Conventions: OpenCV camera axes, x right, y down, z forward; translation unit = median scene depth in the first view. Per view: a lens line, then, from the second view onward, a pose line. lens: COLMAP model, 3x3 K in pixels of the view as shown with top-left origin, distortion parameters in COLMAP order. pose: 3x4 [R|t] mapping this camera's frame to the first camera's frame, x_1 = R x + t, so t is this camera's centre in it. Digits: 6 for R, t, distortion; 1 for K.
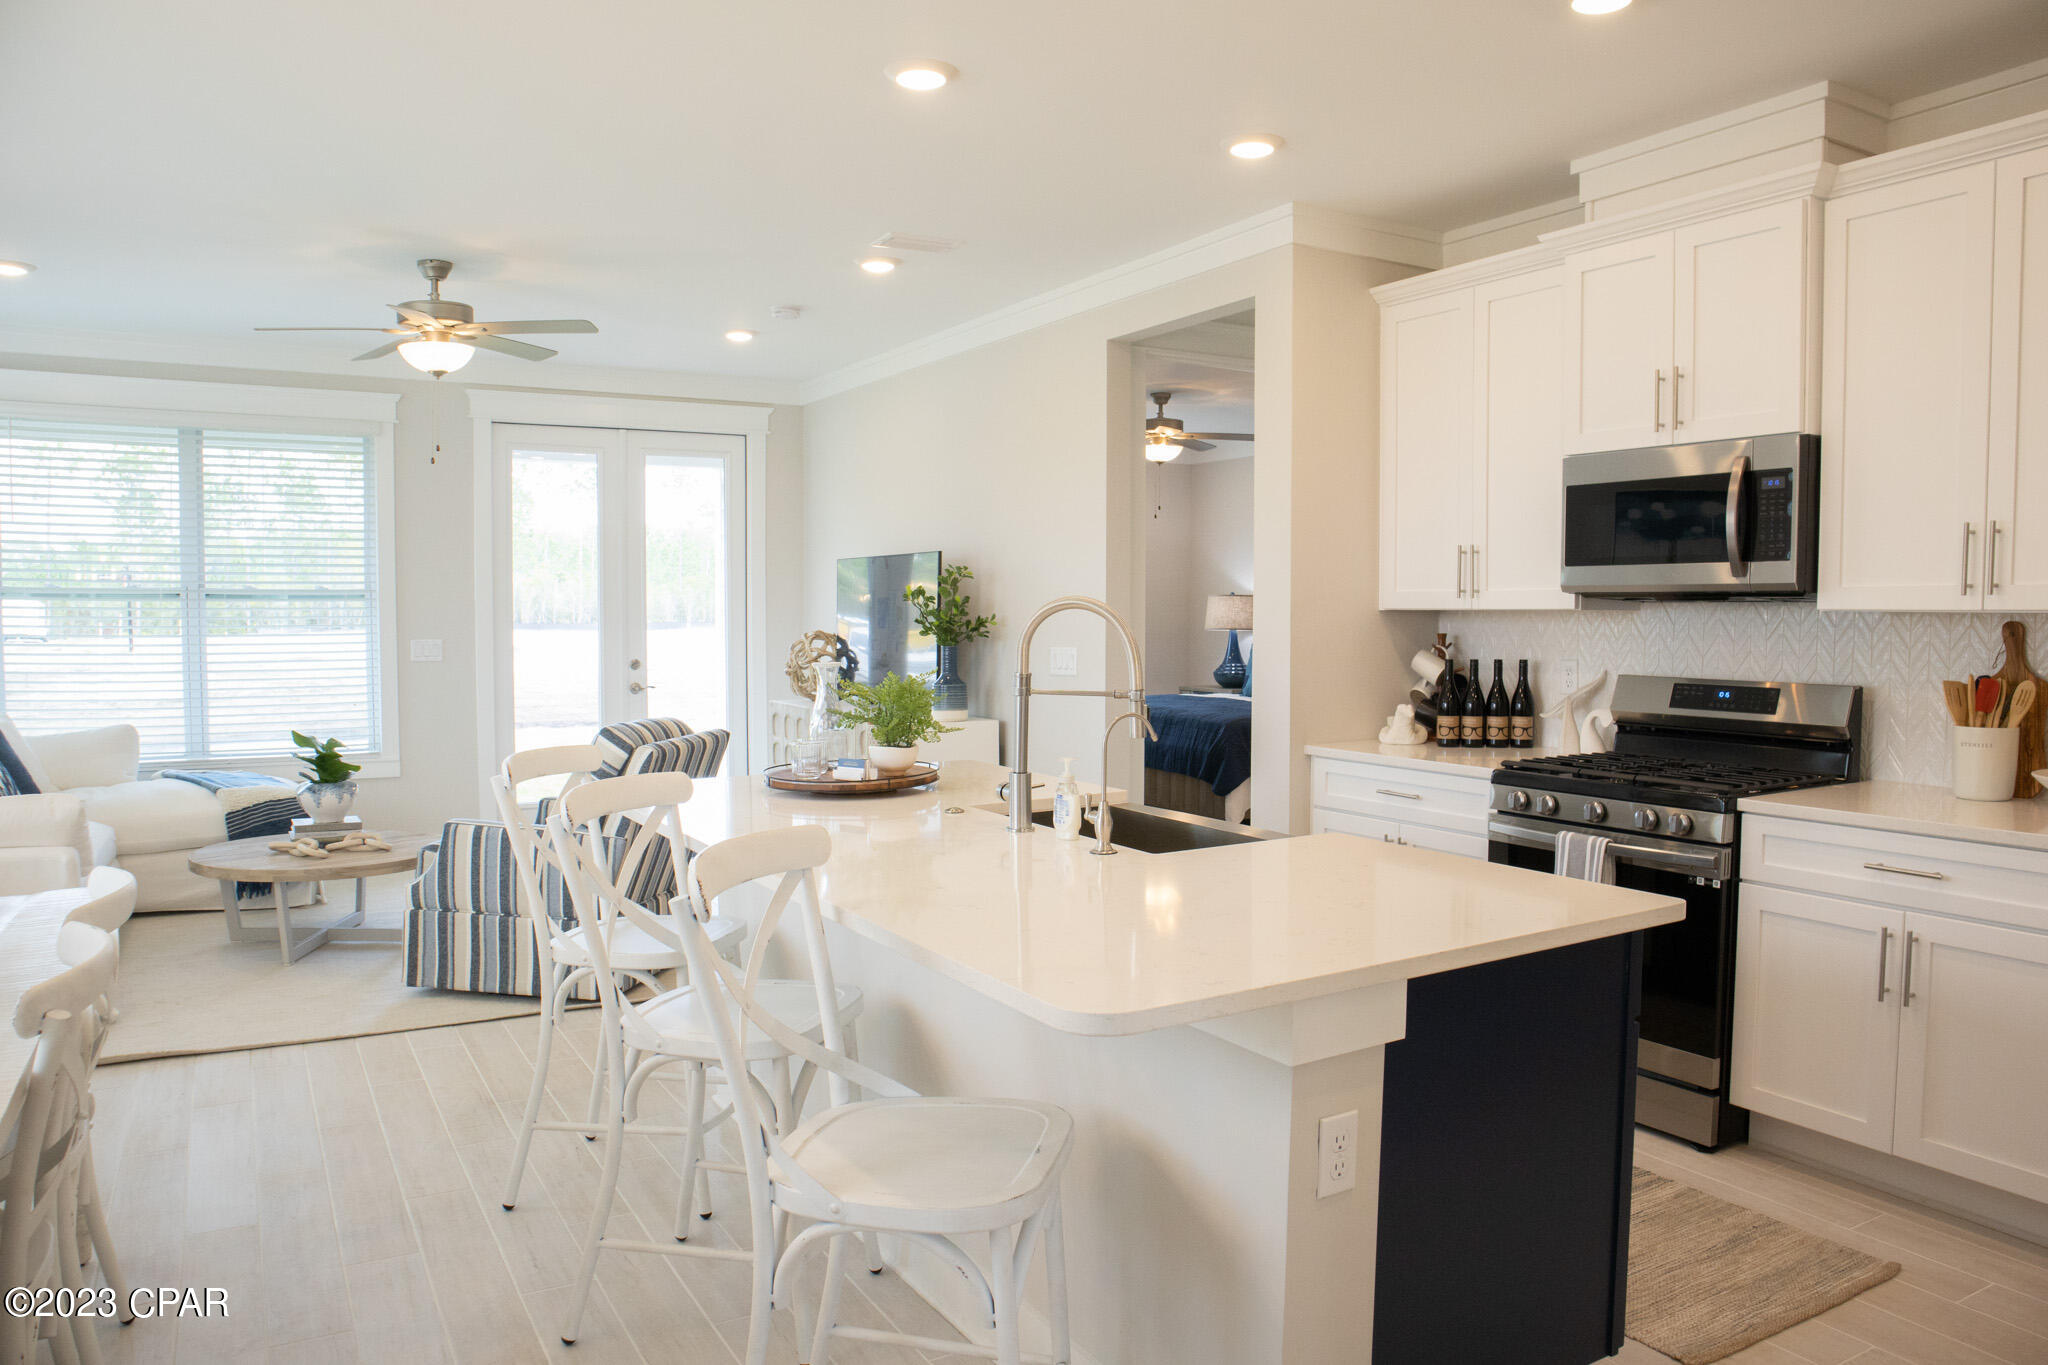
lens RADIAL K [[1431.6, 0, 1014.7], [0, 1431.6, 675.1], [0, 0, 1]] dist [-0.123533, 0.075972]
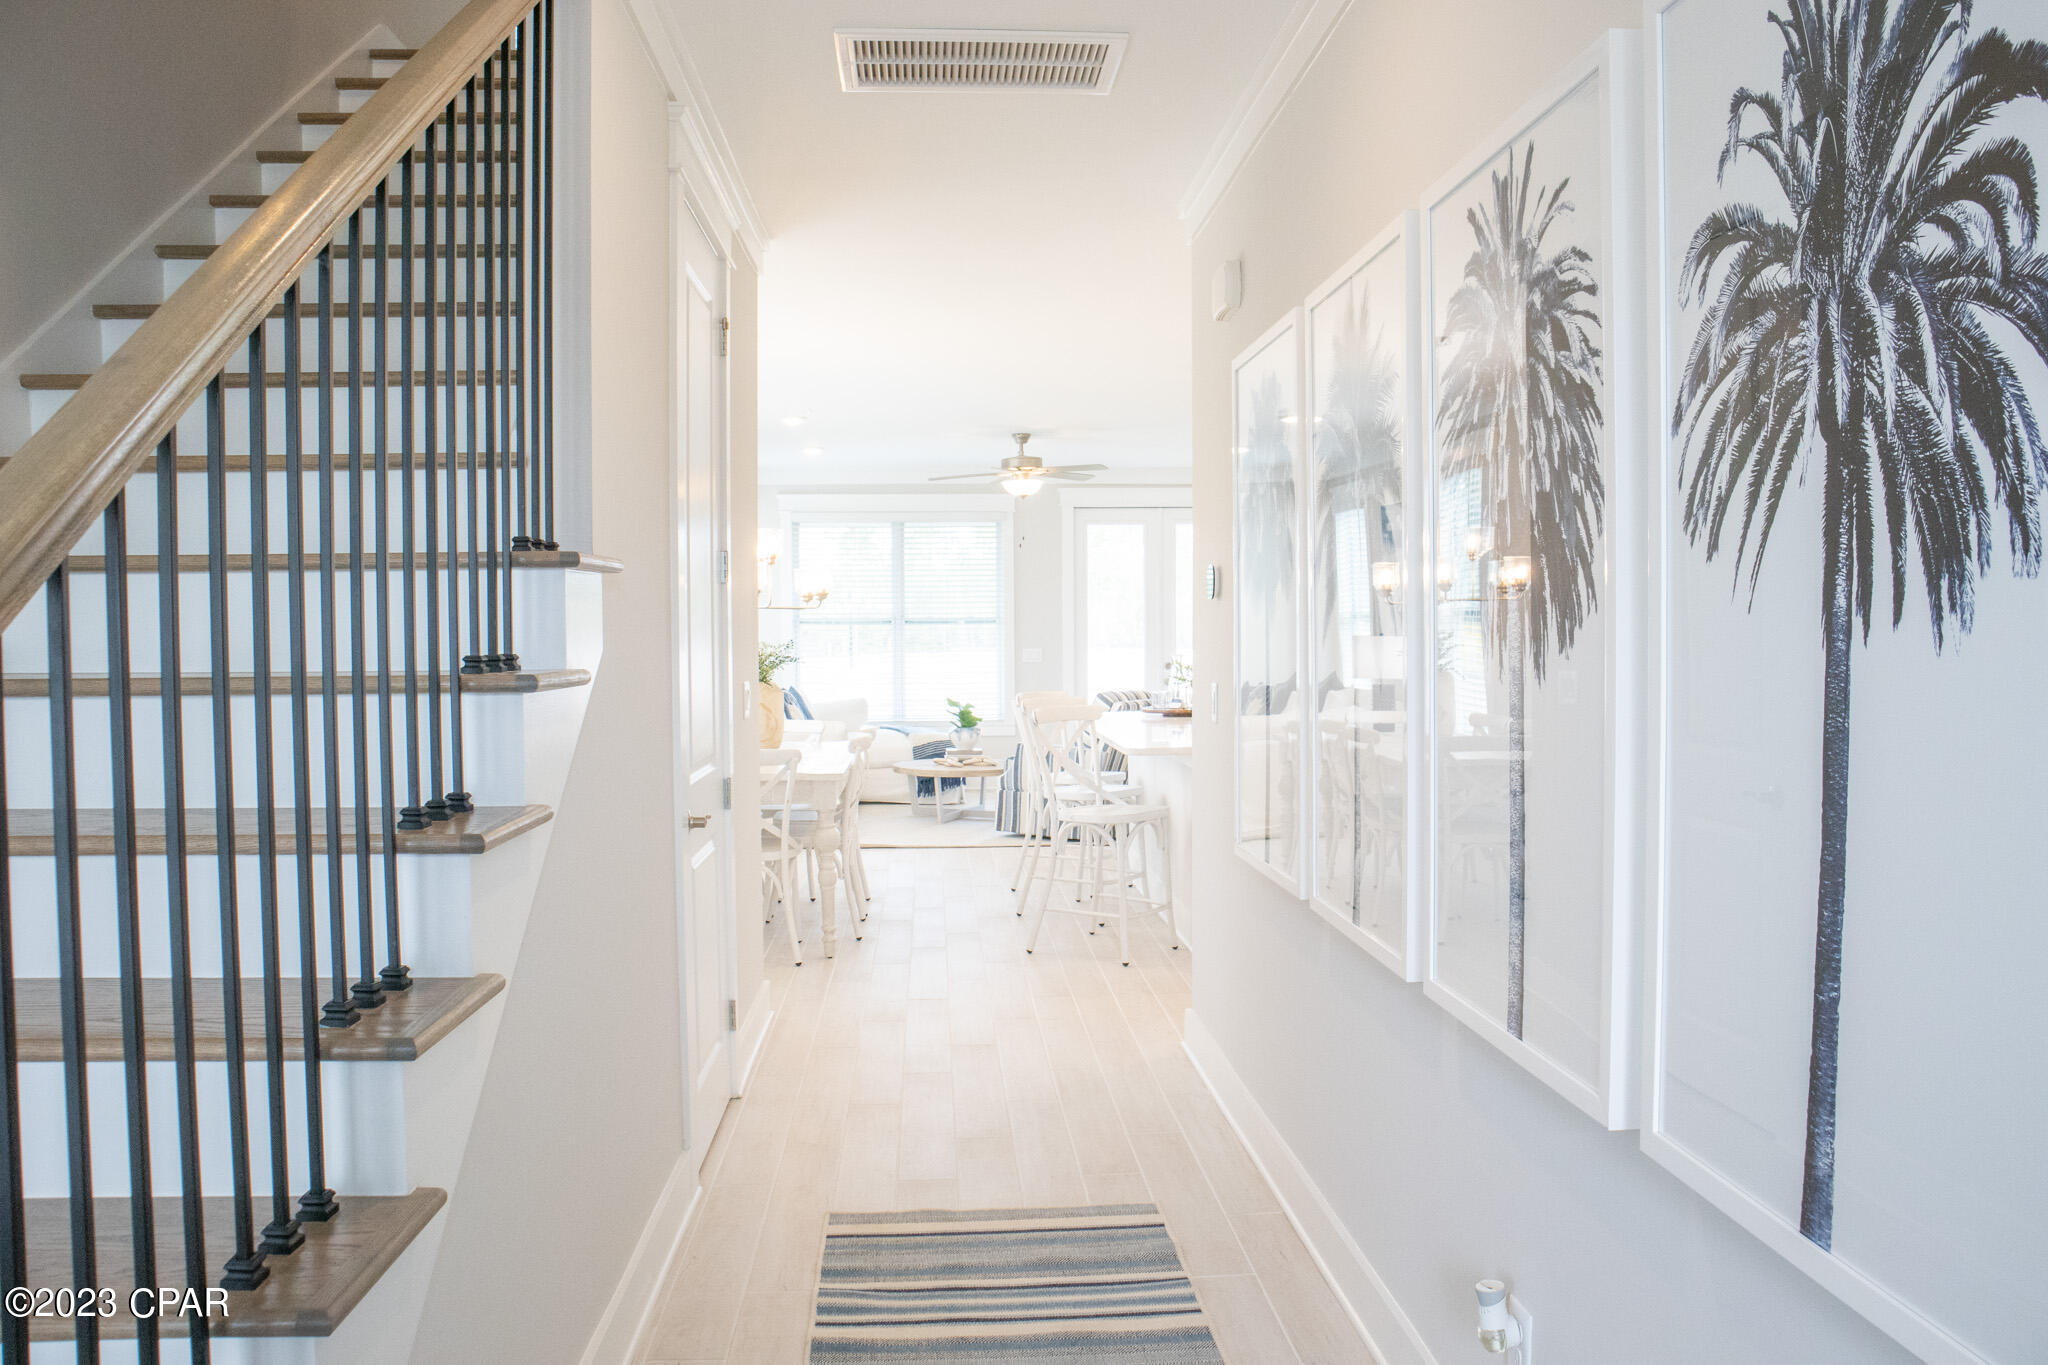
lens RADIAL K [[1481.0, 0, 1028.7], [0, 1481.0, 690.7], [0, 0, 1]] dist [-0.135762, 0.090393]
pose [[0.893795, 0.010686, -0.448349, 0.444069], [-0.013620, 0.999902, -0.003320, 0.037361], [0.448269, 0.009074, 0.893853, -0.679446]]
